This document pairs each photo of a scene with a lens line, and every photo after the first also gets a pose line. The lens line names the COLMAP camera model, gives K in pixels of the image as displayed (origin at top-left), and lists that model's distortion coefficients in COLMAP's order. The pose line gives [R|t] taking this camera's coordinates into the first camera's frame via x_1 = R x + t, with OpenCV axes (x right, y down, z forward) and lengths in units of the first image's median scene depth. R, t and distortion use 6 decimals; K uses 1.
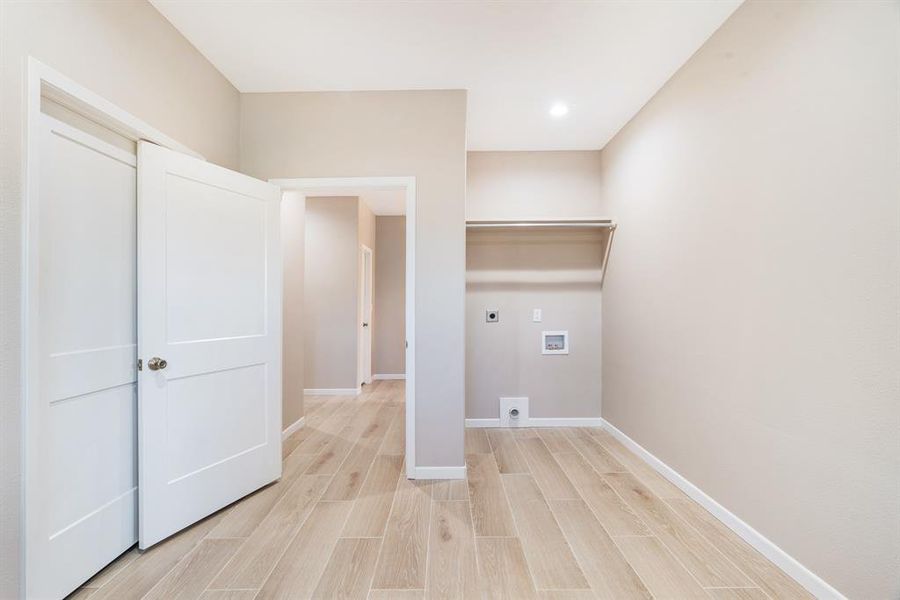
lens RADIAL K [[409.7, 0, 450.0], [0, 409.7, 300.0], [0, 0, 1]] dist [-0.021183, -0.000763]
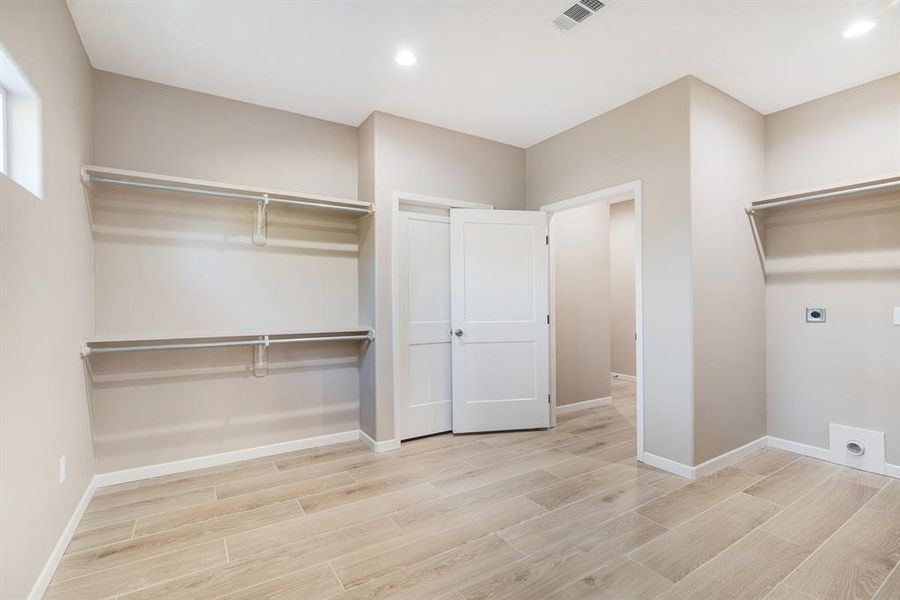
lens RADIAL K [[418.5, 0, 452.9], [0, 418.5, 306.0], [0, 0, 1]] dist [-0.000108, 0.000022]
pose [[0.537379, 0.016939, -0.843171, 0.579241], [0.008417, 0.999641, 0.025447, -0.004348], [0.843299, -0.020772, 0.537043, -0.003505]]
